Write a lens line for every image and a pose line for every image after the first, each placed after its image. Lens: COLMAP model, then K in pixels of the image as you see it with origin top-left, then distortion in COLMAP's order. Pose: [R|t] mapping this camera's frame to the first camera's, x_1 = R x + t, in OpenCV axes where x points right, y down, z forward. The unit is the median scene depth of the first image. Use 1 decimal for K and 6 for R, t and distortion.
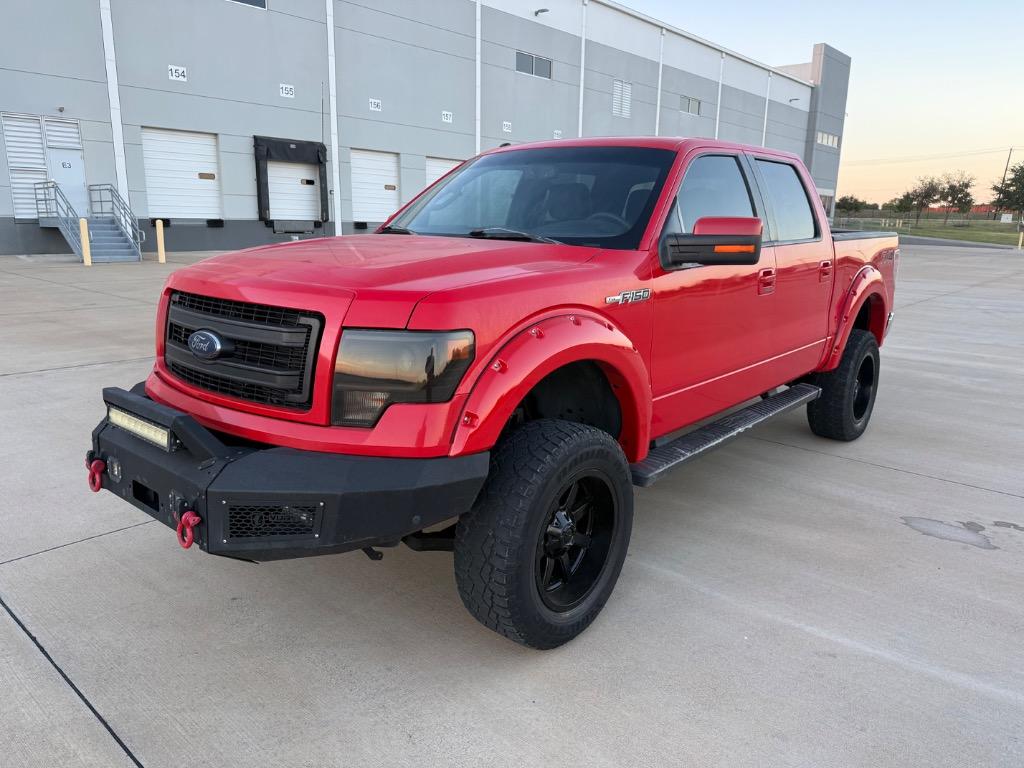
lens RADIAL K [[726.4, 0, 516.7], [0, 726.4, 384.8], [0, 0, 1]] dist [0.048128, -0.078272]
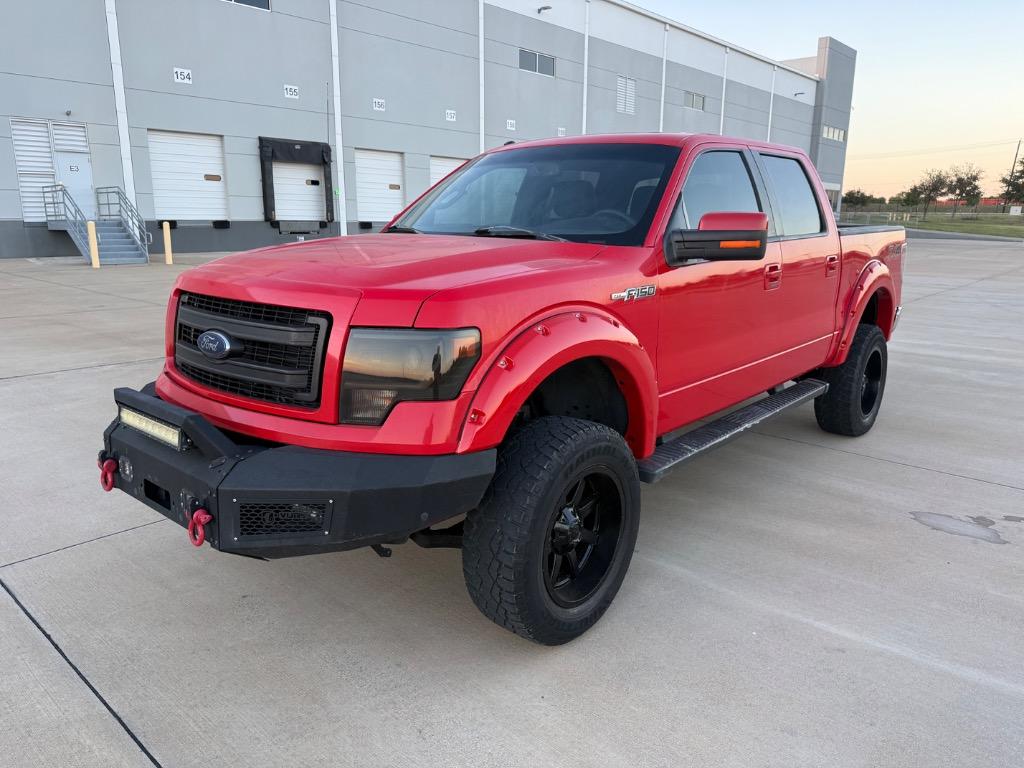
lens RADIAL K [[727.1, 0, 512.0], [0, 727.1, 384.0], [0, 0, 1]] dist [0.045301, -0.073473]
pose [[0.999867, -0.007893, -0.014306, -0.000731], [0.007913, 0.999968, 0.001398, 0.000977], [0.014295, -0.001511, 0.999897, -0.004351]]
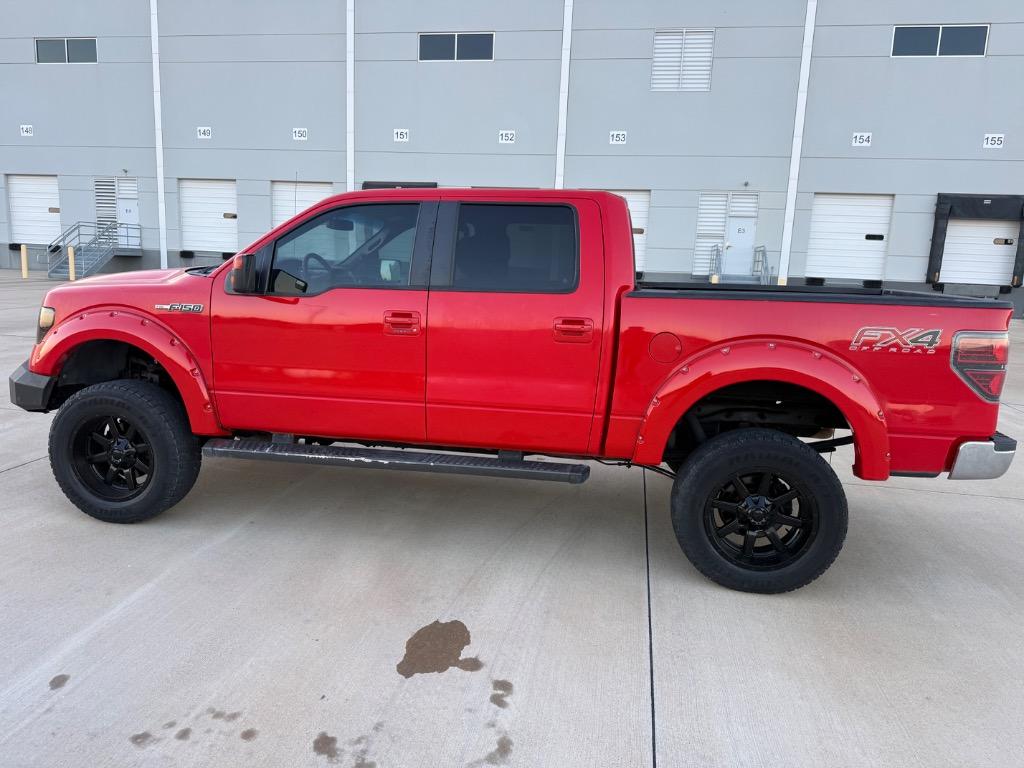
lens RADIAL K [[724.1, 0, 506.5], [0, 724.1, 387.5], [0, 0, 1]] dist [0.058550, -0.073397]
pose [[0.508148, 0.152810, -0.847606, 1.971451], [-0.220438, 0.974430, 0.043520, -0.199429], [0.832582, 0.164730, 0.528839, 0.931362]]
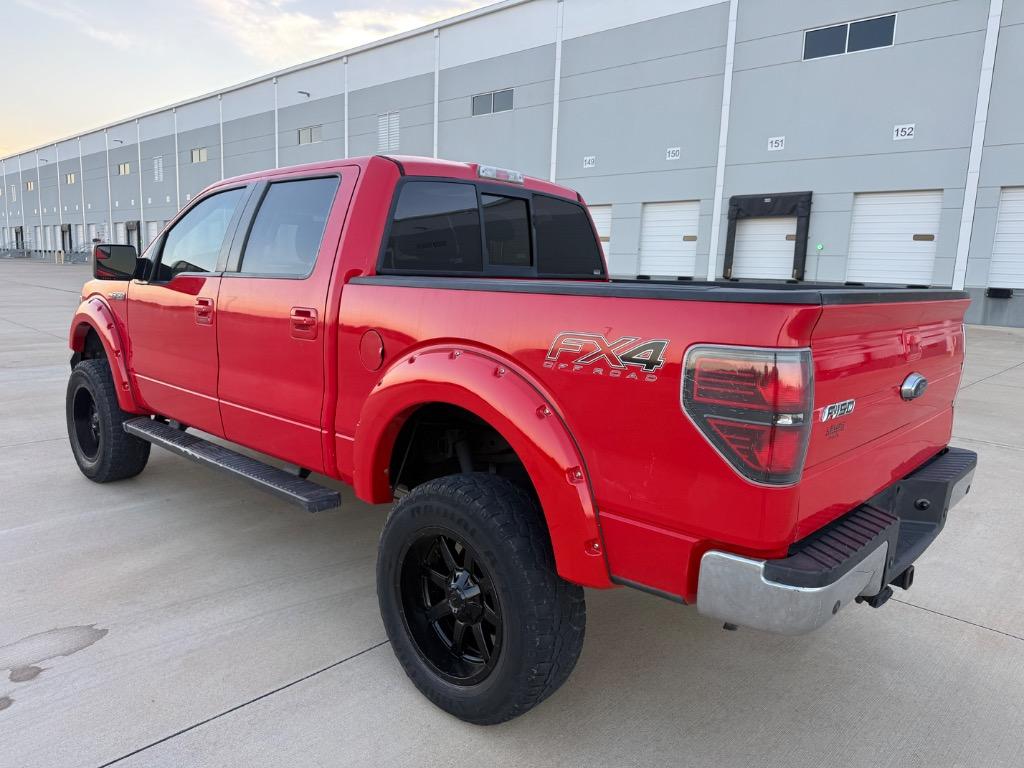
lens RADIAL K [[724.1, 0, 506.5], [0, 724.1, 387.5], [0, 0, 1]] dist [0.058550, -0.073397]
pose [[-0.051952, 0.145271, -0.988027, 1.975743], [-0.256174, 0.954319, 0.153785, -0.453608], [0.965234, 0.261096, -0.012364, 2.187586]]
